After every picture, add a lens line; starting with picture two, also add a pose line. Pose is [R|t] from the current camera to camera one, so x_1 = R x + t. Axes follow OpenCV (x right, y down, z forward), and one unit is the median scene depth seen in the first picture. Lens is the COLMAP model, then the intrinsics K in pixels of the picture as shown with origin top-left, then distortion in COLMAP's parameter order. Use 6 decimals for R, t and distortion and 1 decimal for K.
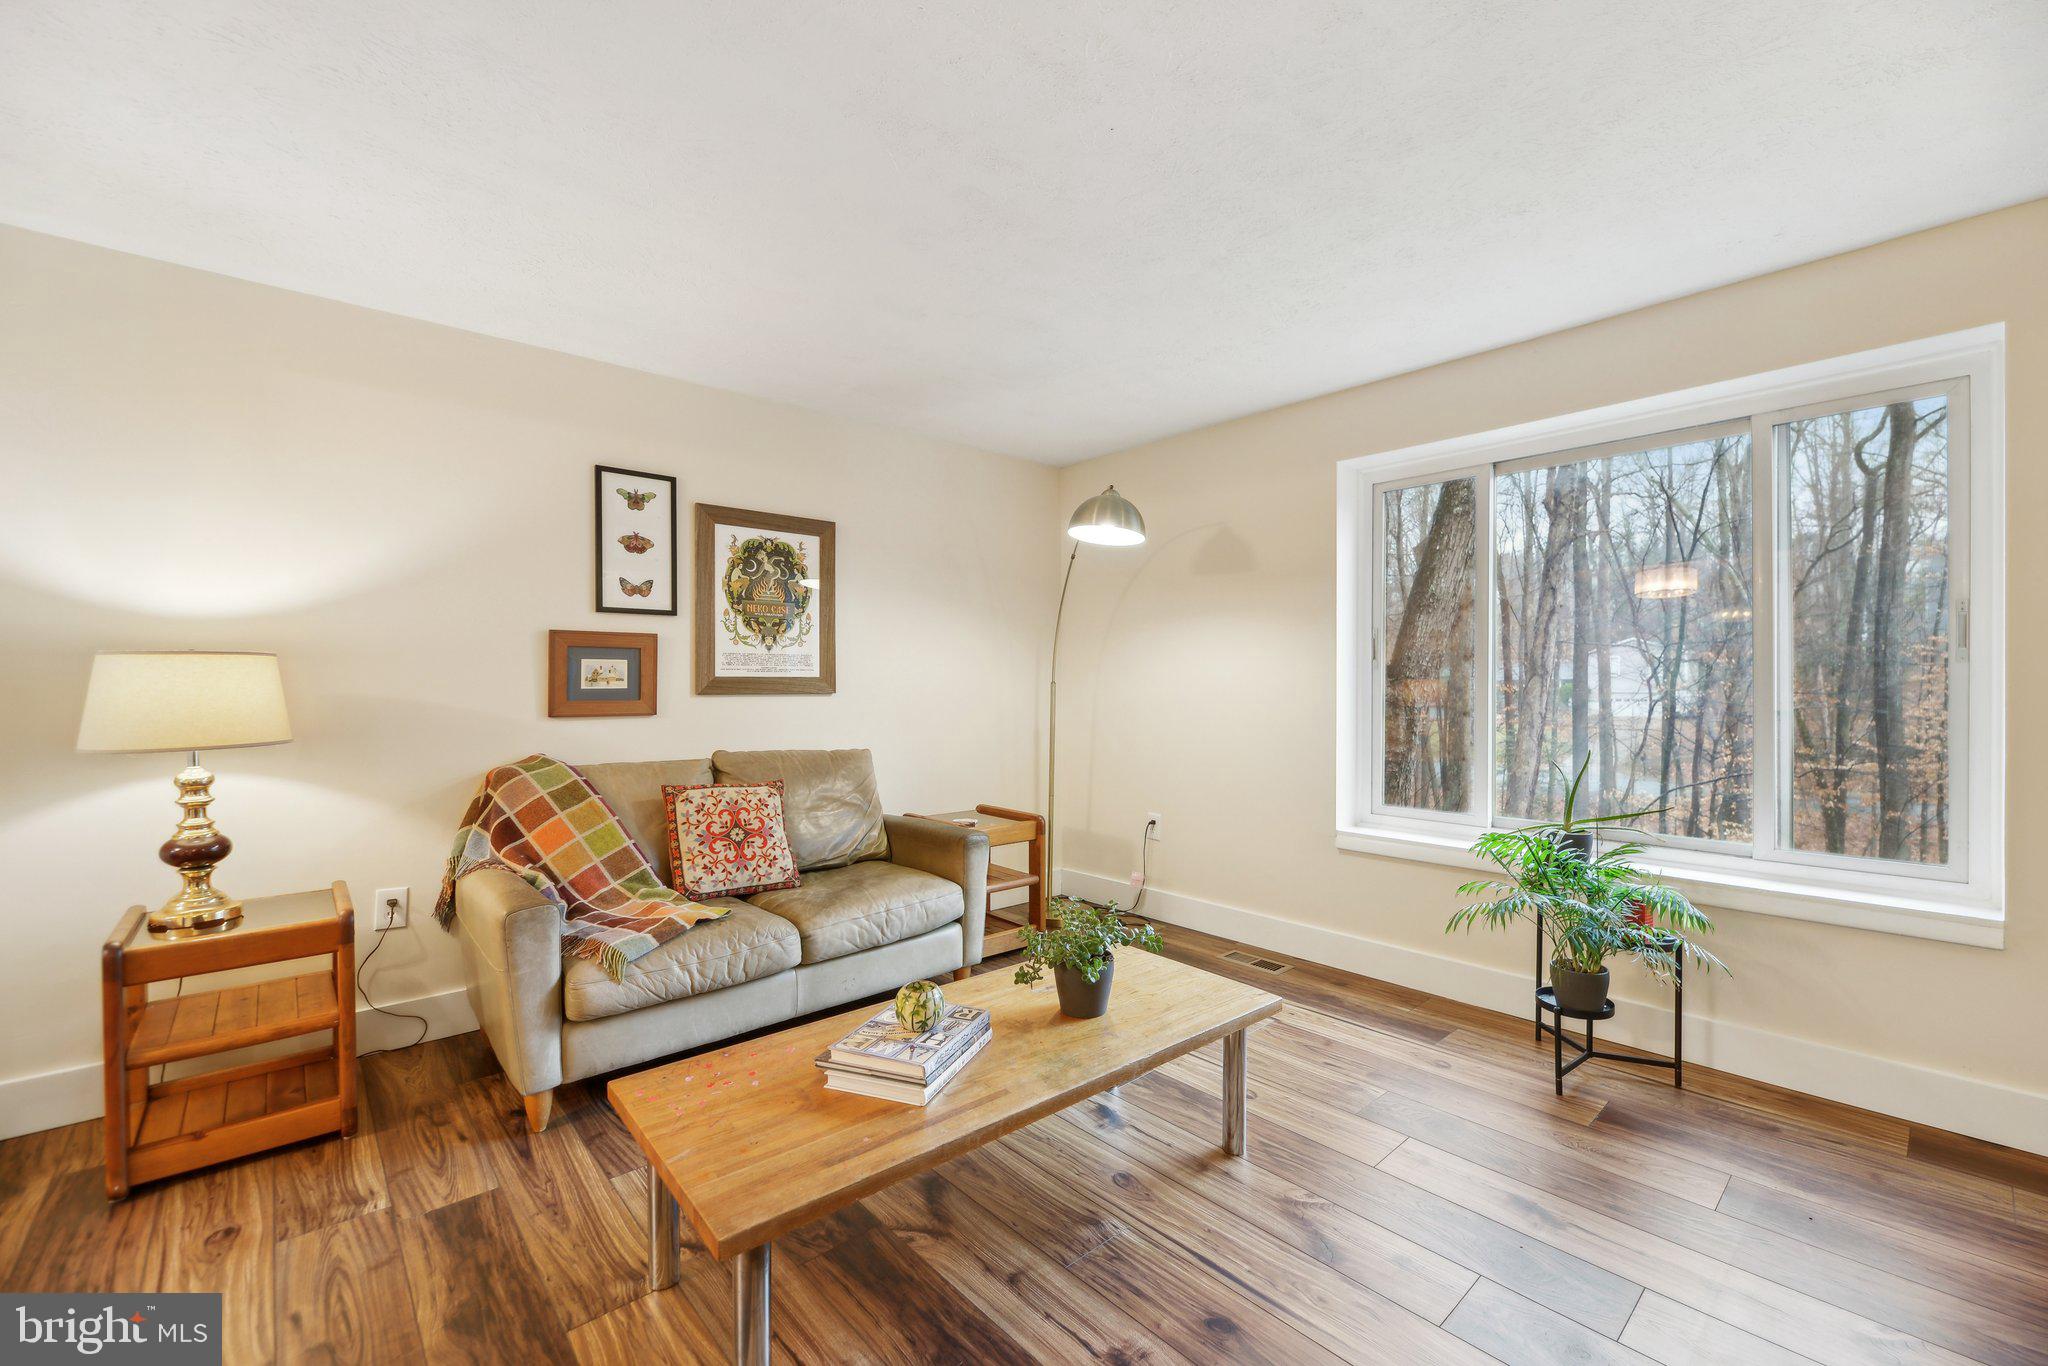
lens RADIAL K [[843.9, 0, 1037.5], [0, 843.9, 681.9], [0, 0, 1]] dist [0.002368, 0.000046]
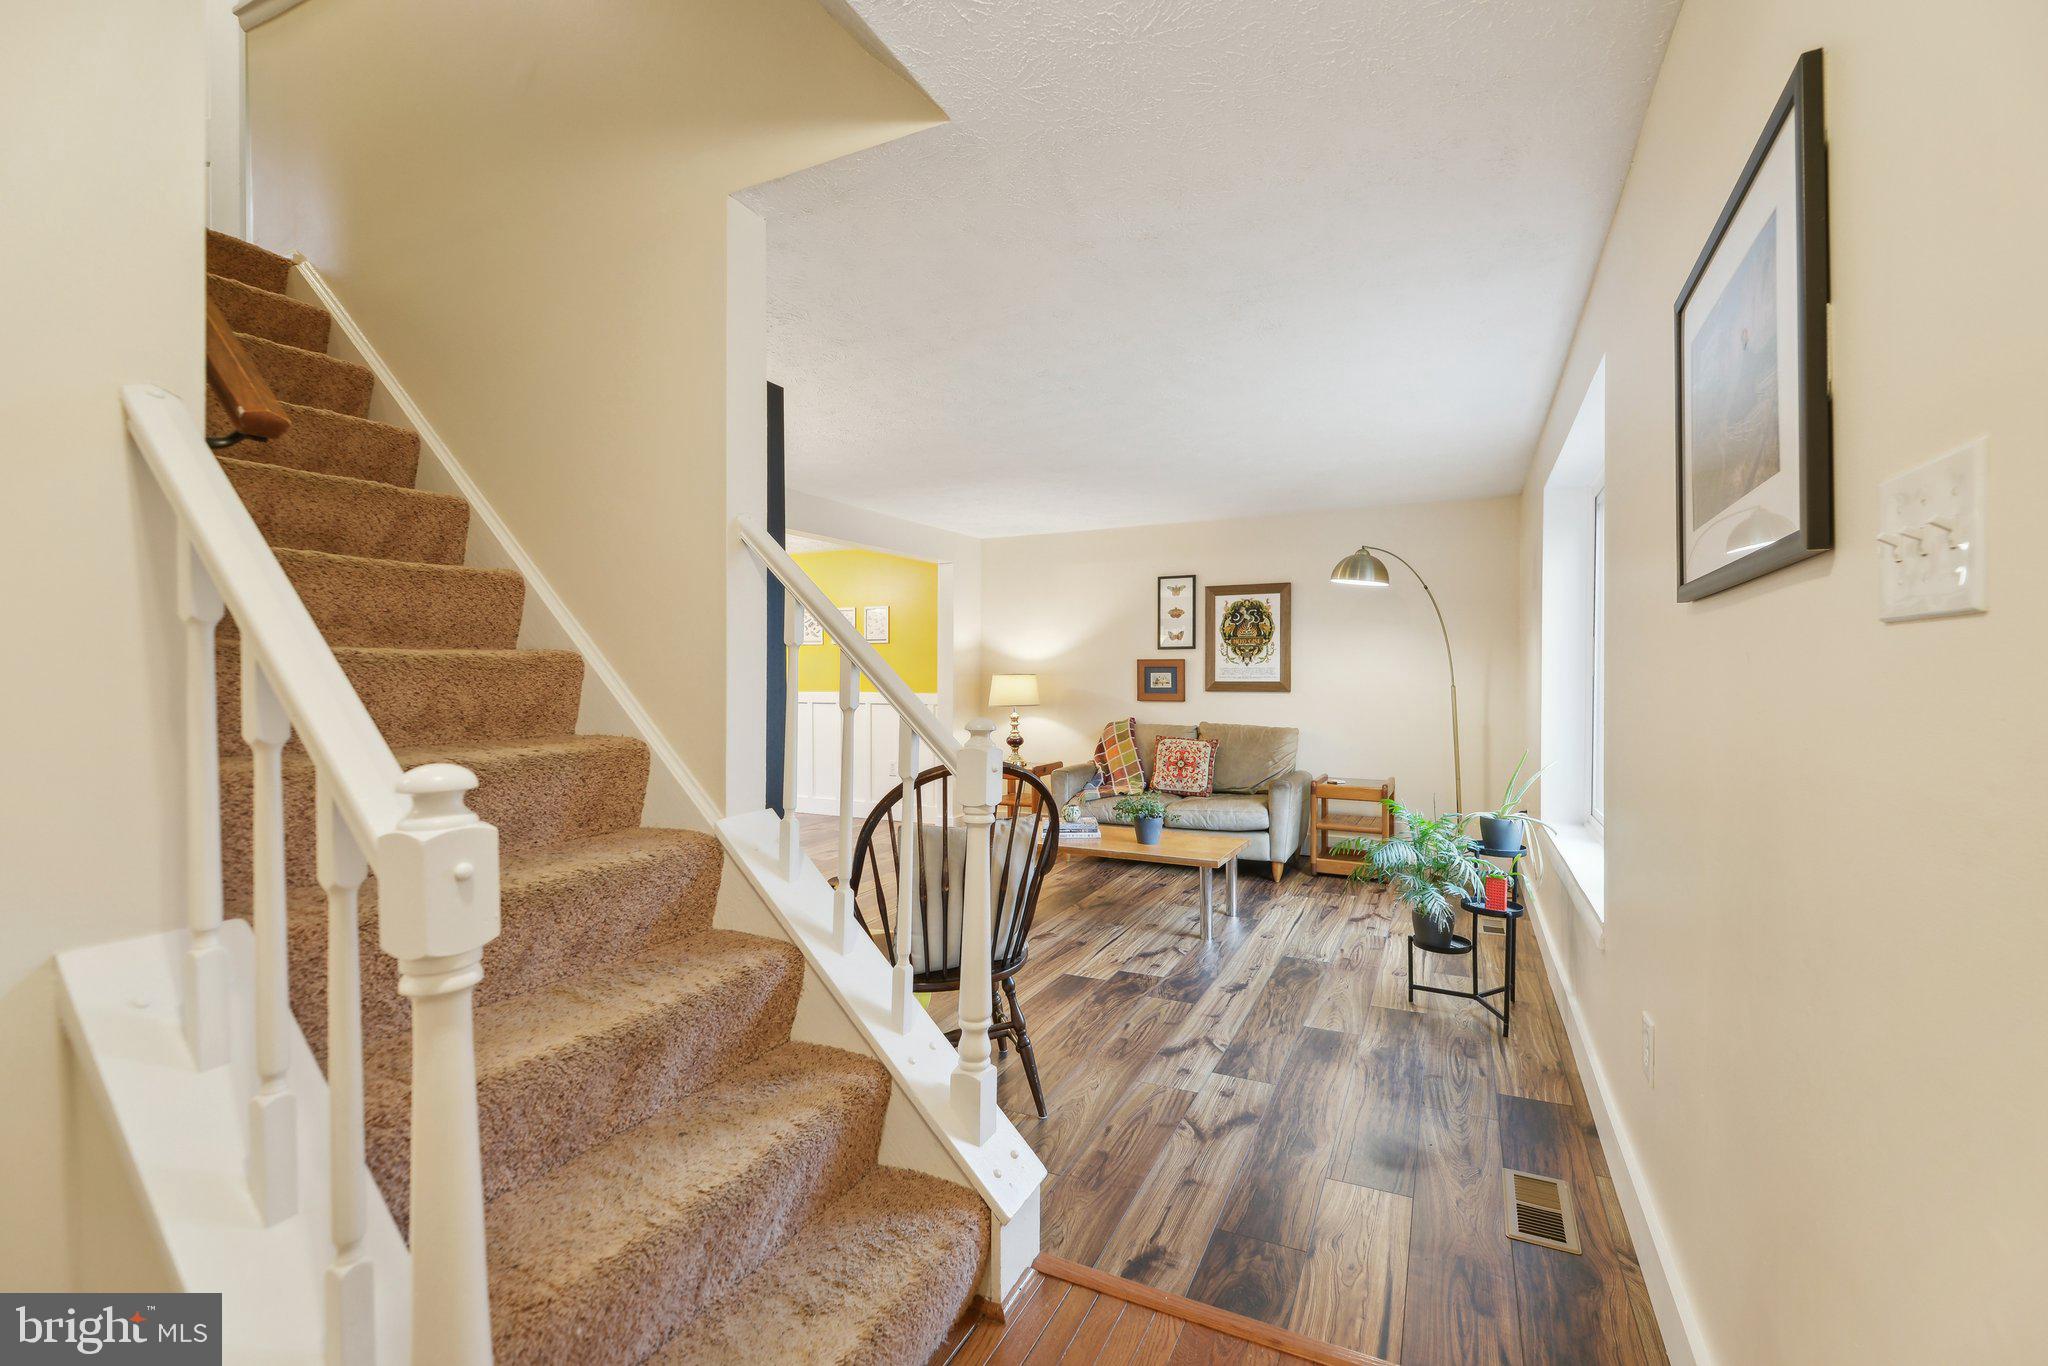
lens RADIAL K [[838.5, 0, 1042.1], [0, 838.5, 678.2], [0, 0, 1]] dist [0.001048, -0.000503]
pose [[0.380656, -0.001730, -0.924715, 1.240667], [-0.000235, 0.999998, -0.001968, -0.010424], [0.924717, 0.000966, 0.380654, -0.021446]]
